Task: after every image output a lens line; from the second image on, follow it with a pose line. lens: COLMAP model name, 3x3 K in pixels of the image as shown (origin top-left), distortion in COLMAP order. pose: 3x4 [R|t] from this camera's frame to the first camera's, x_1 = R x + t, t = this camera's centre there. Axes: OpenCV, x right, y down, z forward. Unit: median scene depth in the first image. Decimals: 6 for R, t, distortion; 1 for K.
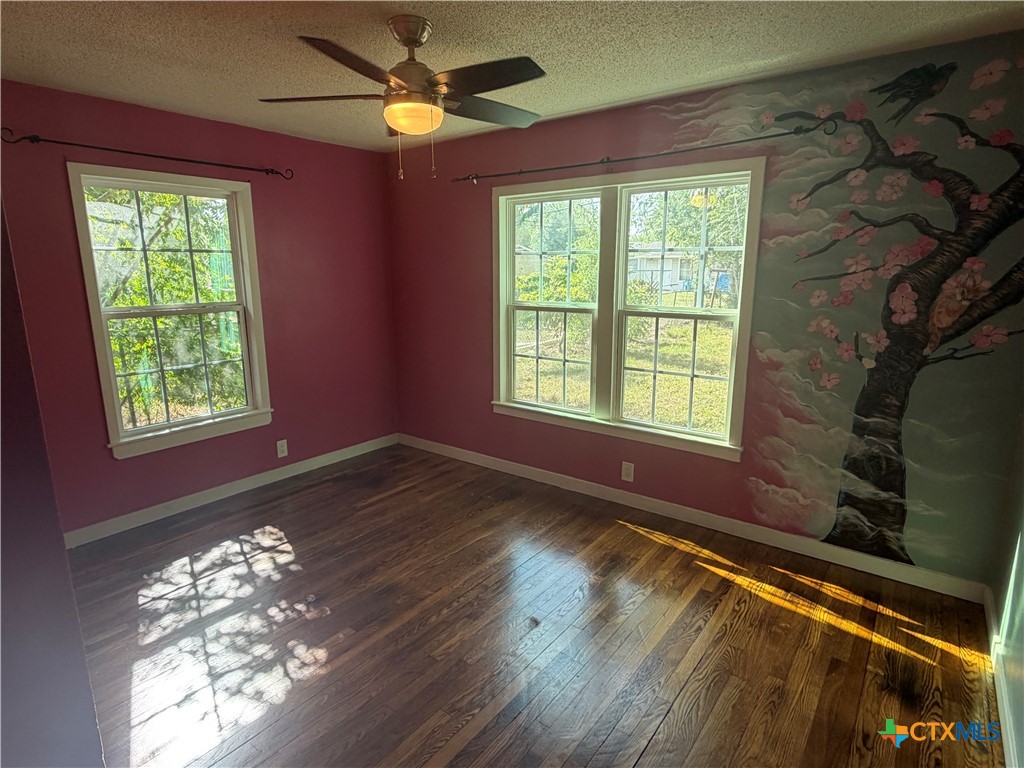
lens RADIAL K [[550.2, 0, 510.4], [0, 550.2, 385.3], [0, 0, 1]] dist [-0.001950, 0.000198]
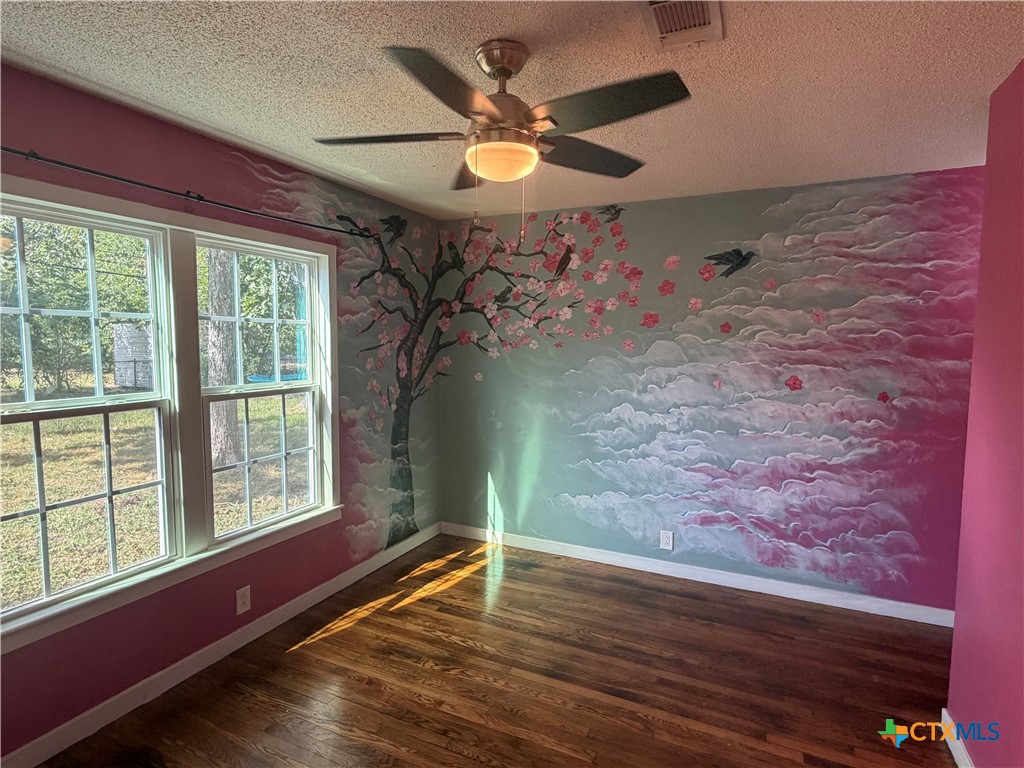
lens RADIAL K [[550.2, 0, 510.2], [0, 550.2, 383.3], [0, 0, 1]] dist [-0.001950, 0.000198]
pose [[-0.209450, -0.074775, 0.974956, -0.791456], [0.196839, 0.973436, 0.116945, -0.206132], [-0.957802, 0.216404, -0.189168, 0.966163]]
